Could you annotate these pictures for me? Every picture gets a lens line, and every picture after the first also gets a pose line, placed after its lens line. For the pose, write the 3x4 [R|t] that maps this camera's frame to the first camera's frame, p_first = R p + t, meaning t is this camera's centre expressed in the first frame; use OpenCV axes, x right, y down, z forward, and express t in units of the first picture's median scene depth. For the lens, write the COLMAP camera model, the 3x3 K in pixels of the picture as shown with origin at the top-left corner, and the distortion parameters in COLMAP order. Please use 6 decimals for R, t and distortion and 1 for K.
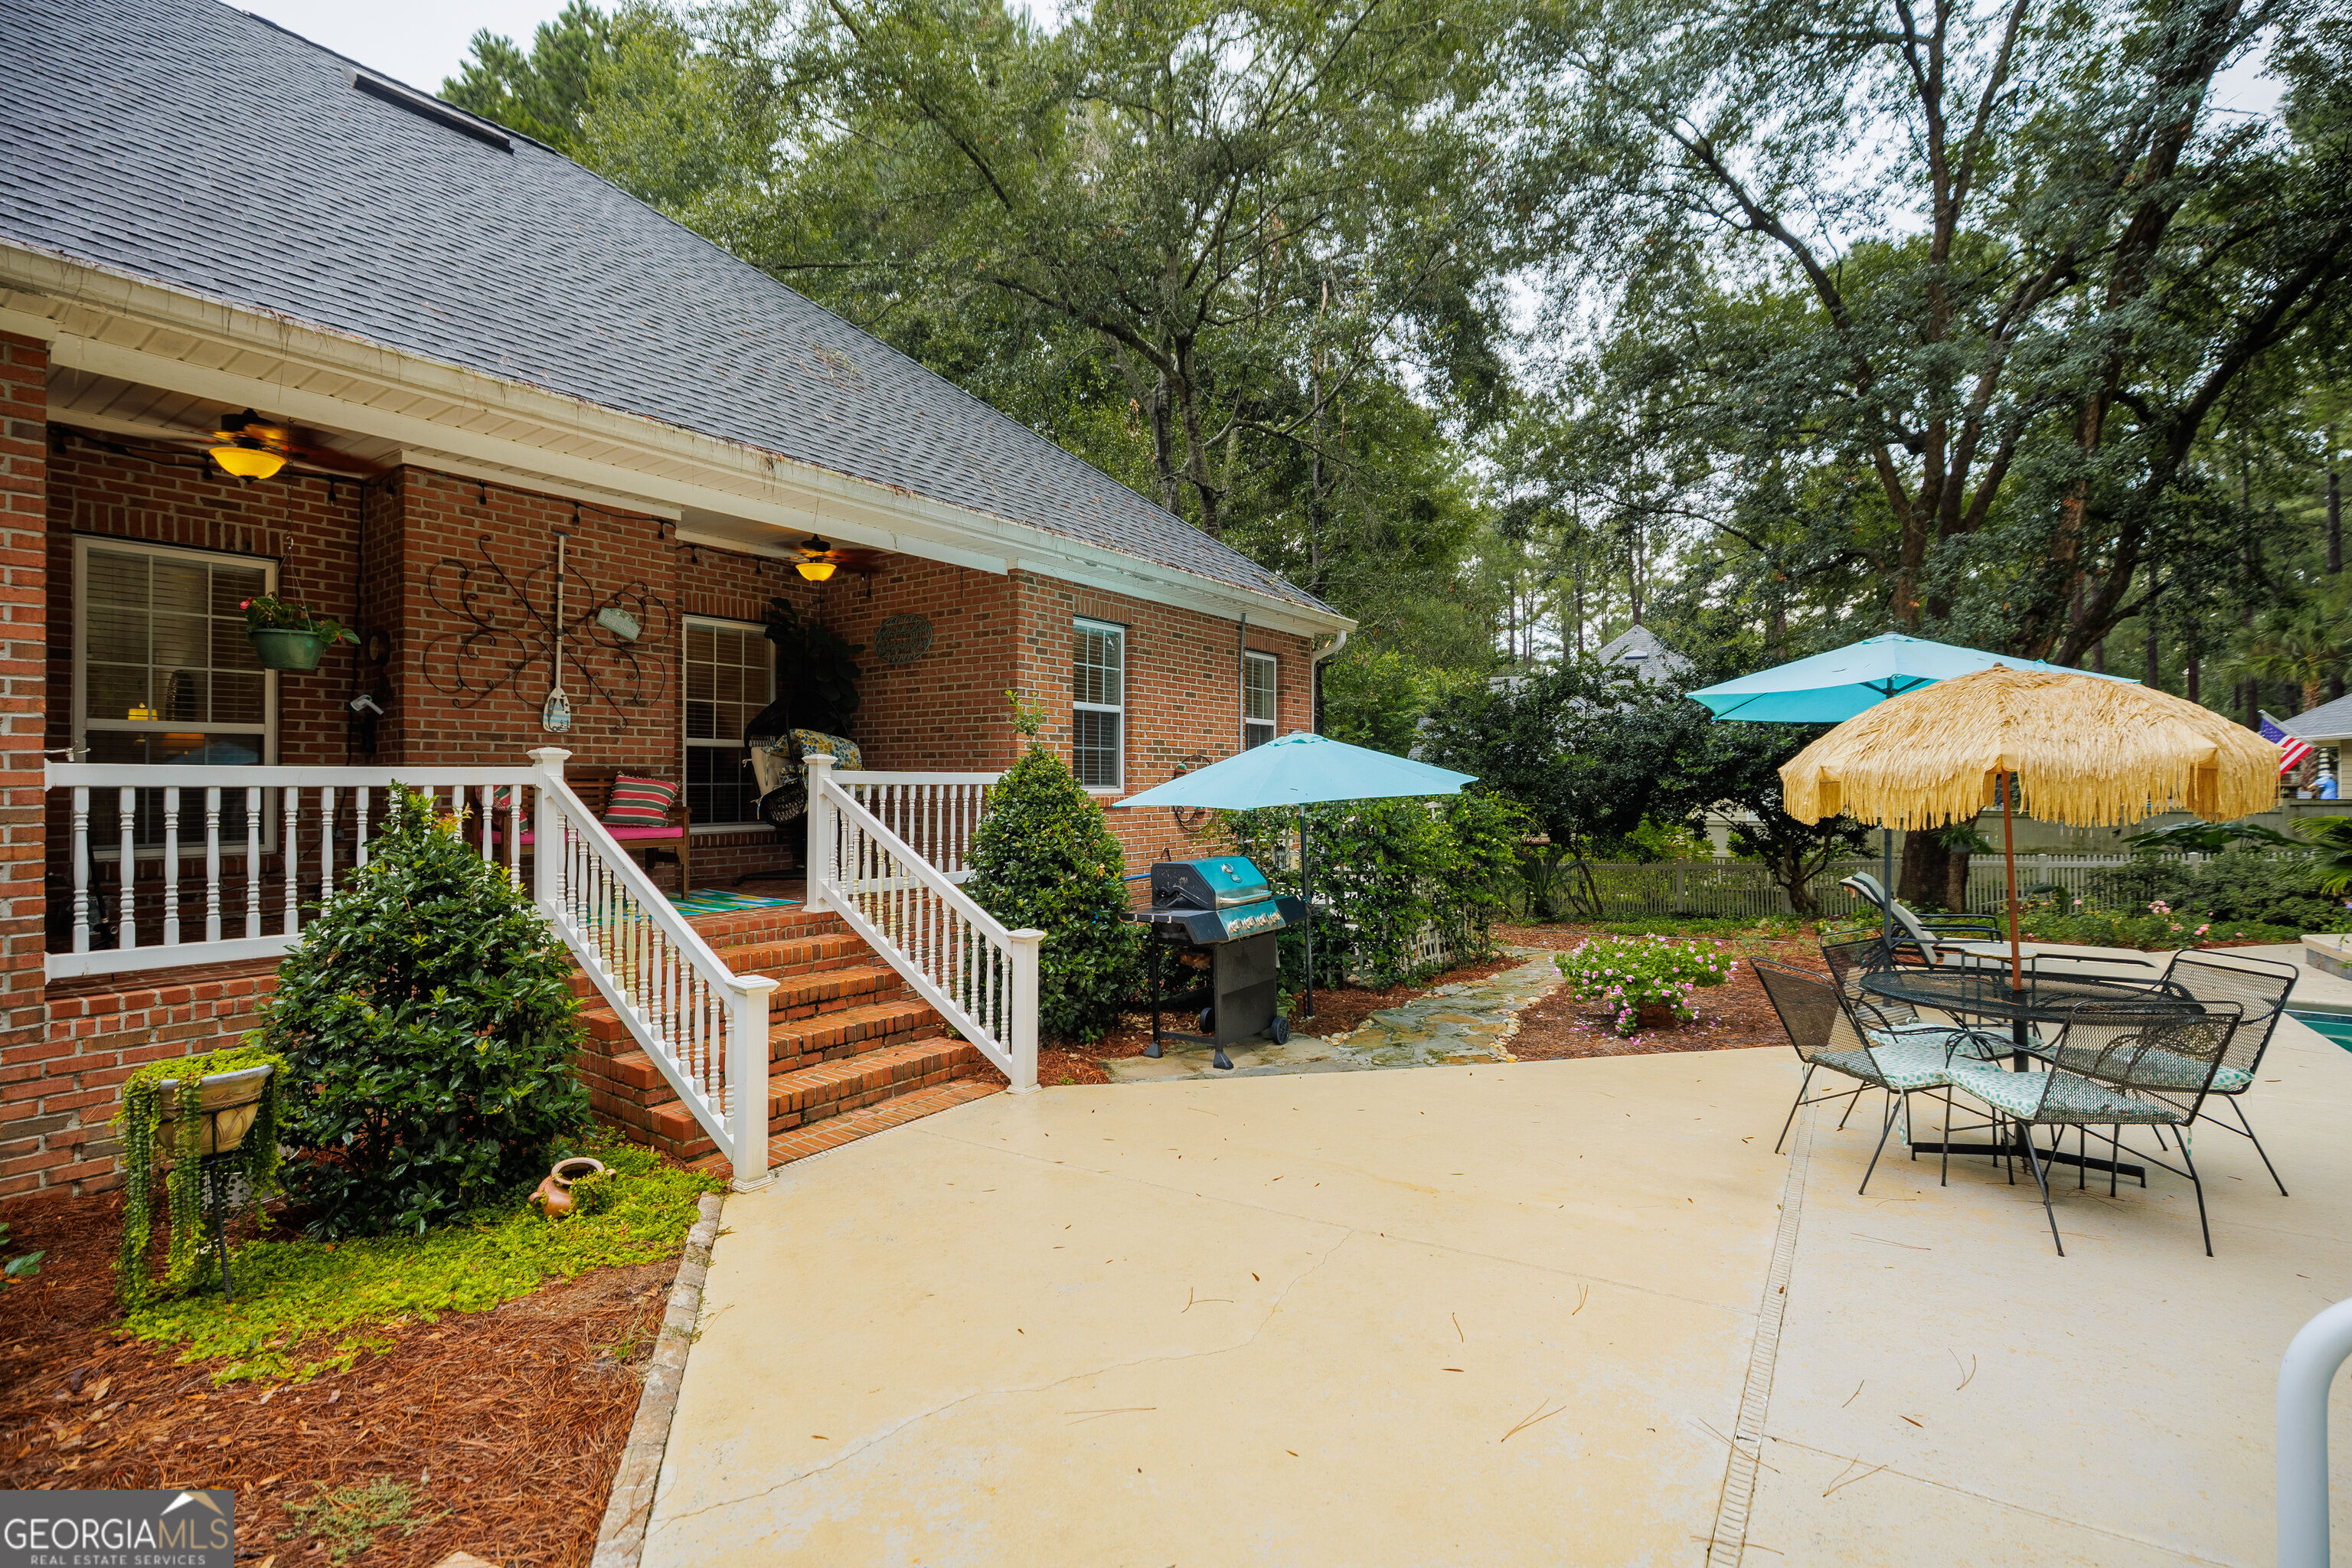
lens RADIAL K [[1061.7, 0, 1185.6], [0, 1061.7, 776.6], [0, 0, 1]] dist [-0.020103, 0.004856]
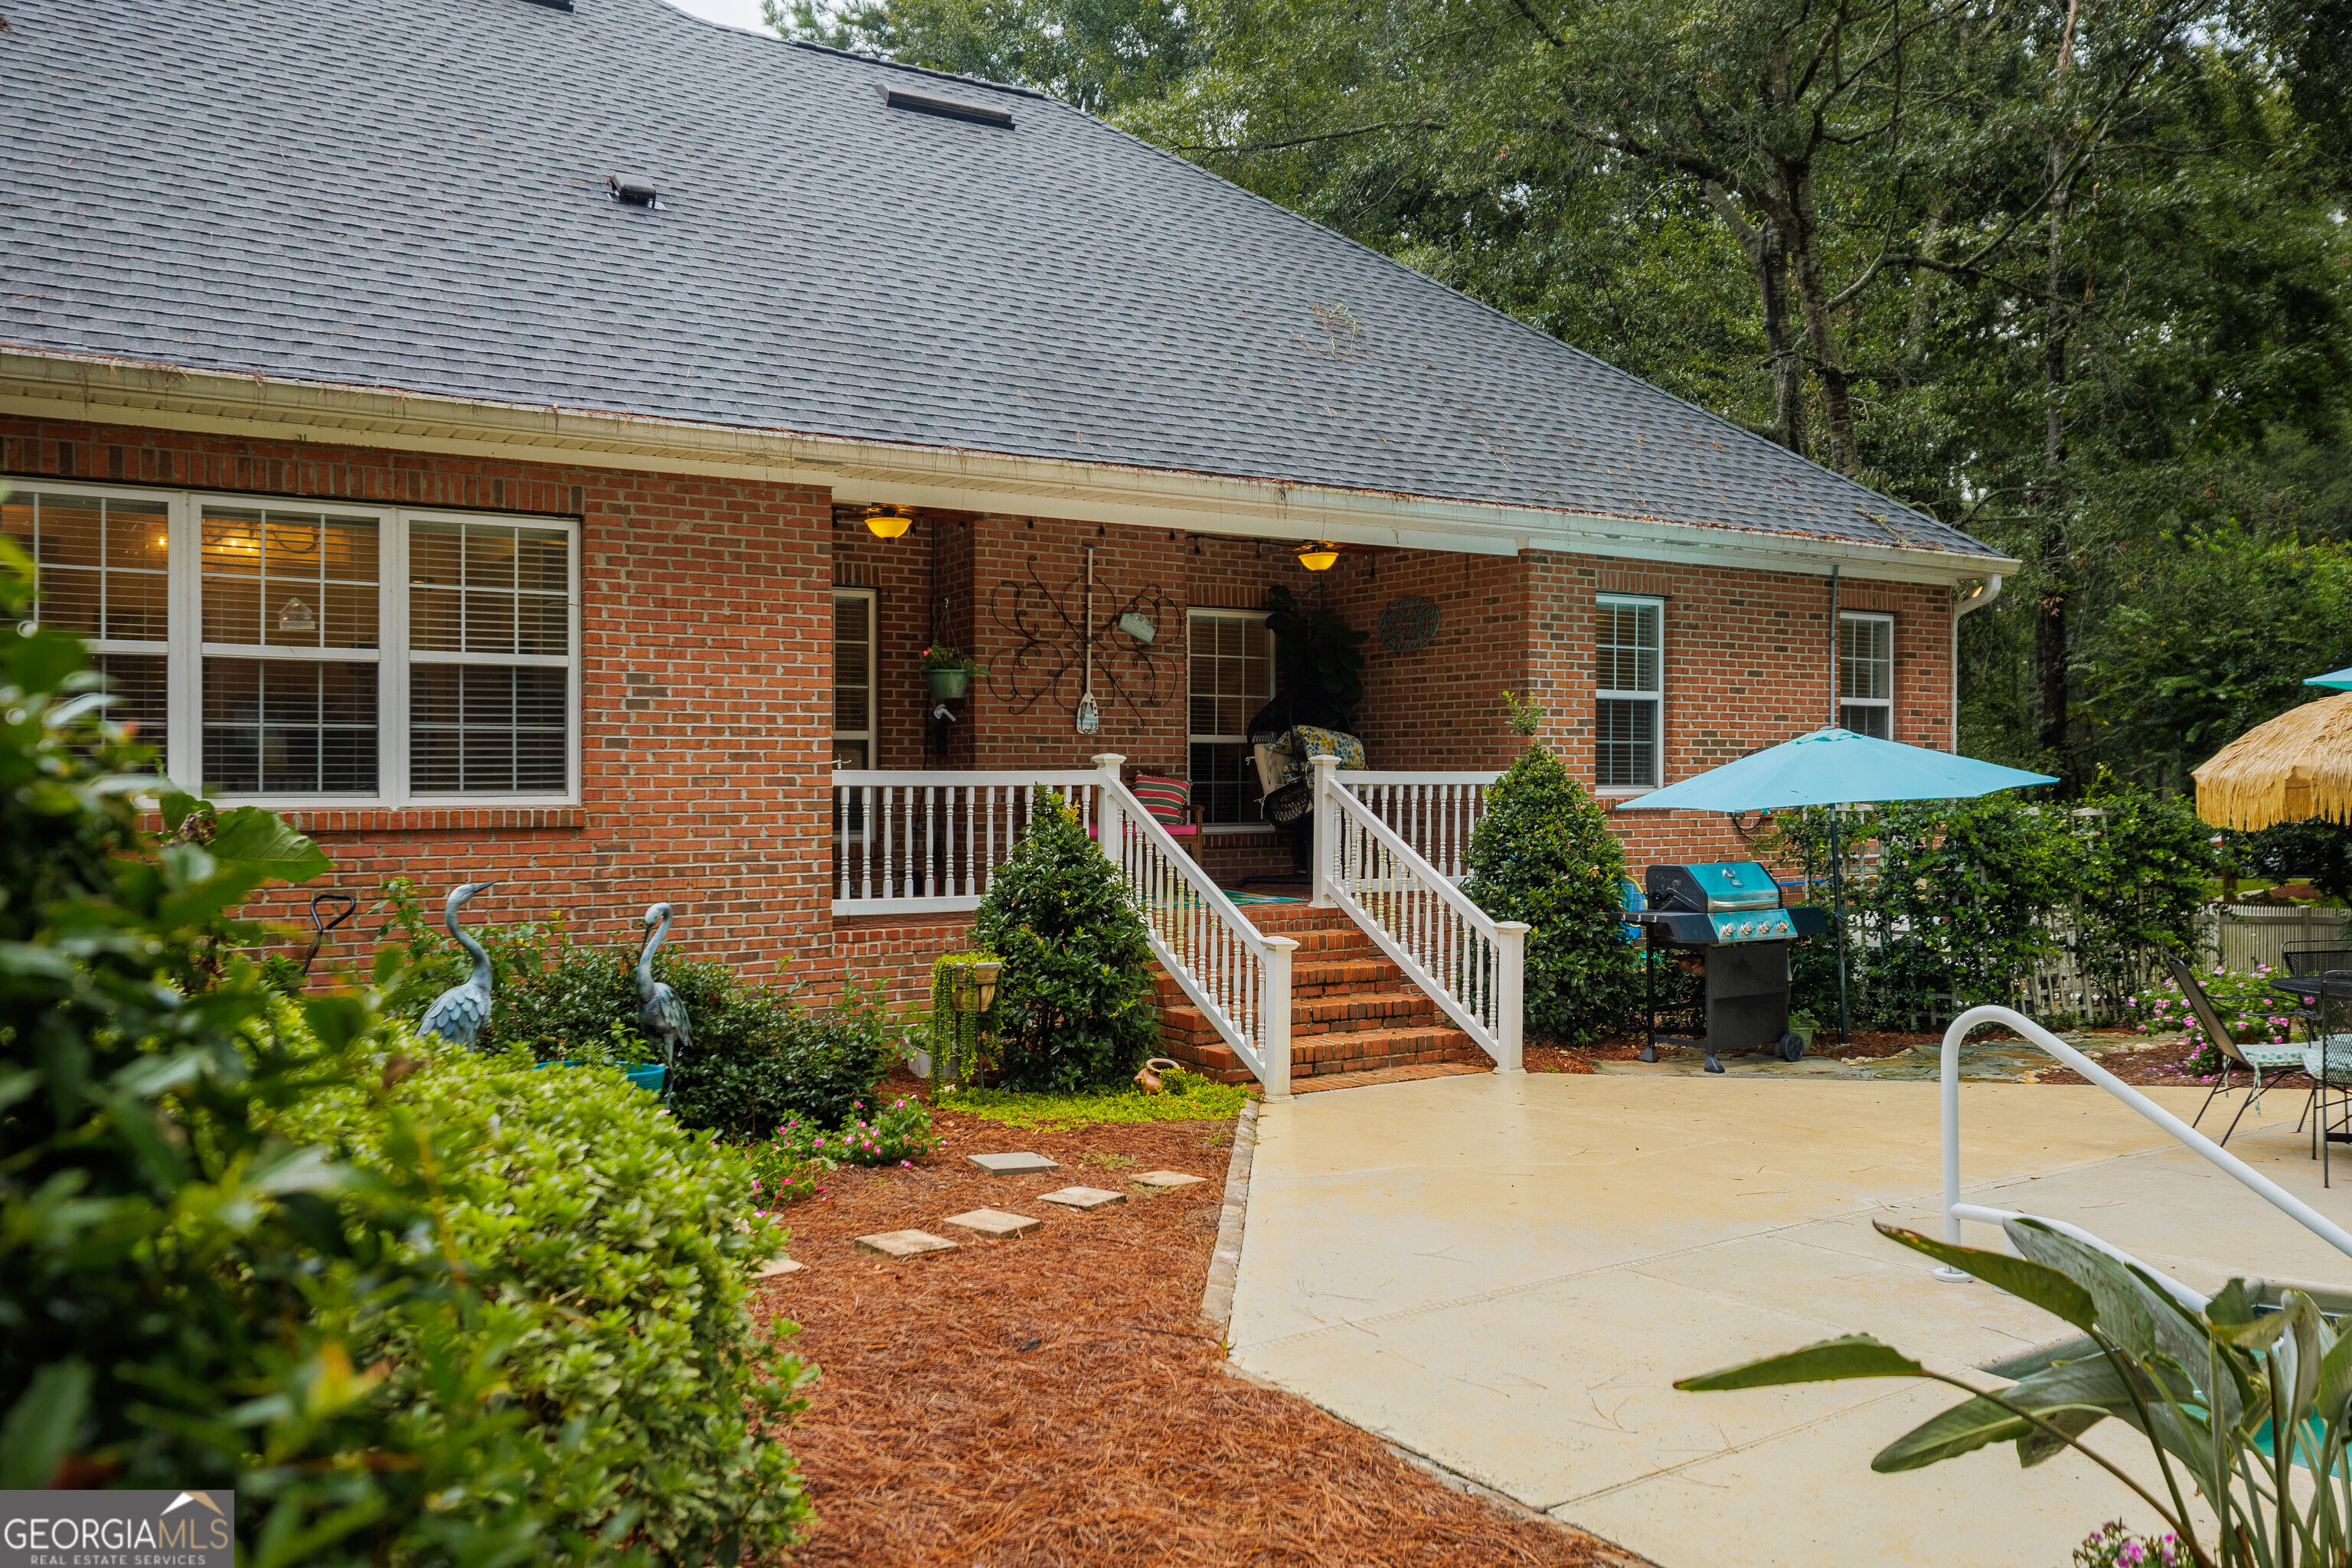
lens RADIAL K [[1848.7, 0, 1177.7], [0, 1848.7, 768.7], [0, 0, 1]] dist [-0.001219, 0.004025]
pose [[0.920735, 0.000506, -0.390188, 0.241249], [0.000485, 0.999997, 0.002440, -0.013294], [0.390188, -0.002436, 0.920732, -0.764318]]
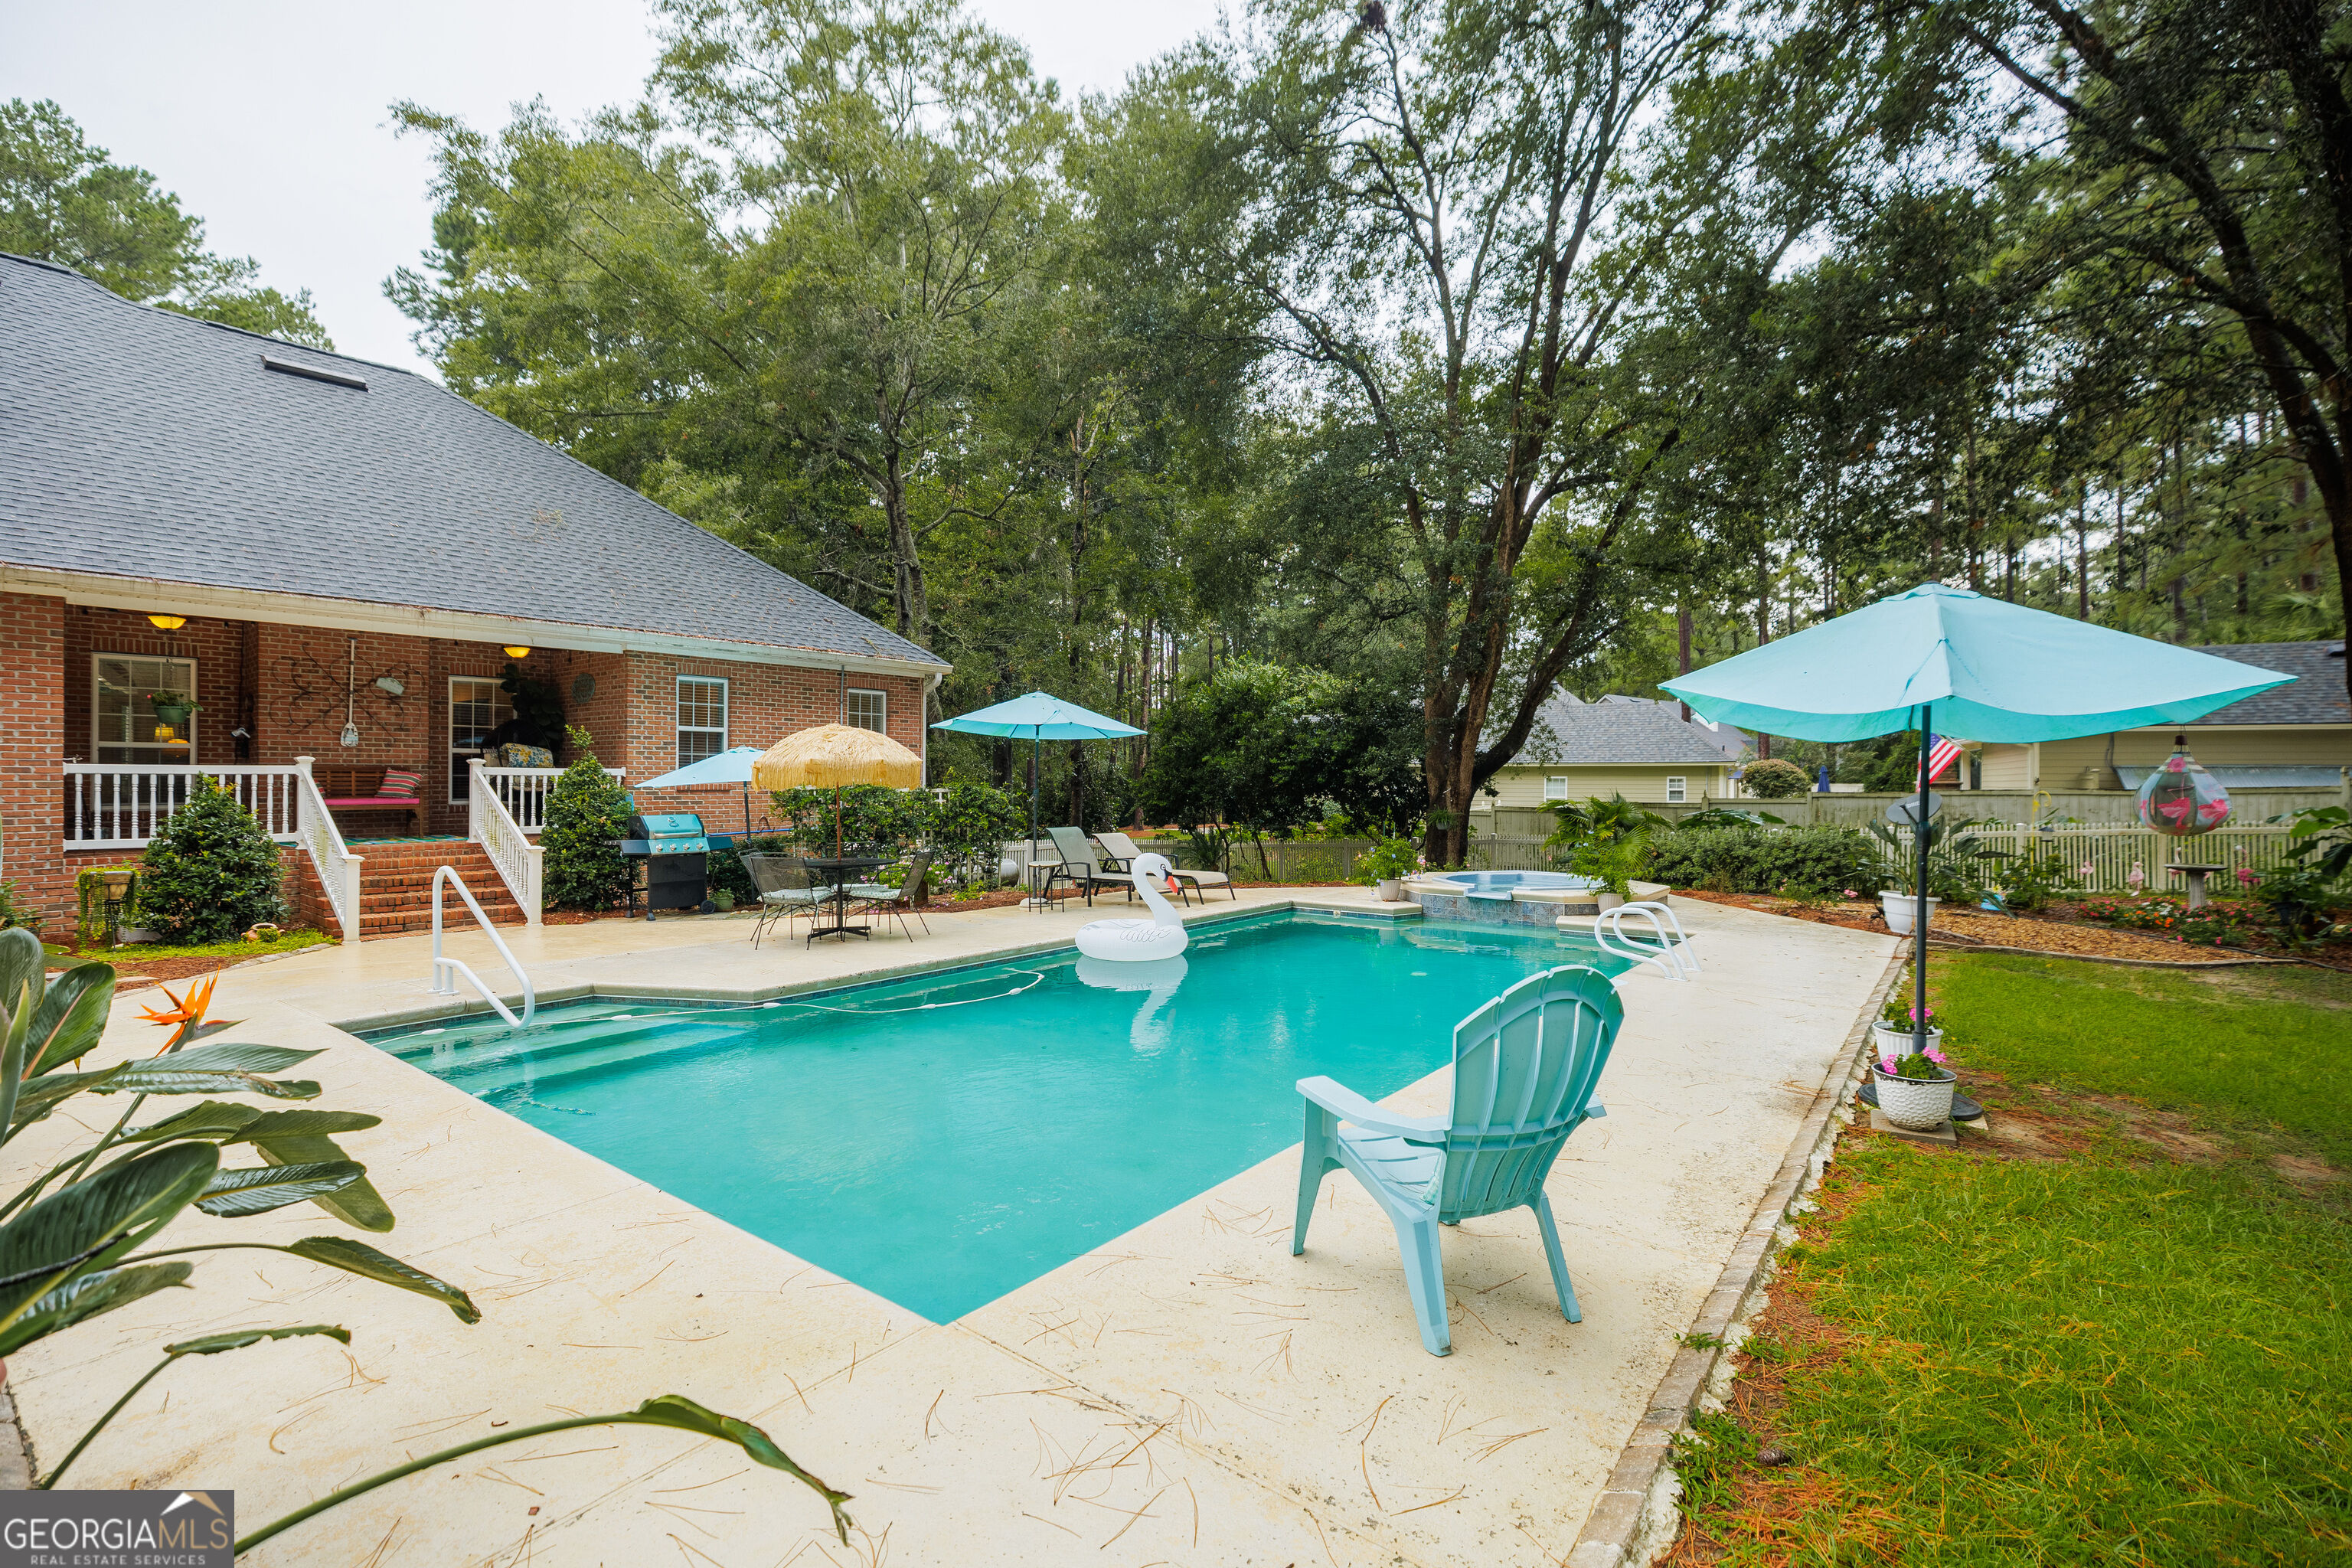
lens RADIAL K [[1061.7, 0, 1187.5], [0, 1061.7, 779.4], [0, 0, 1]] dist [-0.020103, 0.004856]
pose [[0.998539, 0.003461, -0.053933, 1.089842], [-0.003226, 0.999985, 0.004440, 0.003008], [0.053948, -0.004259, 0.998535, -0.852421]]
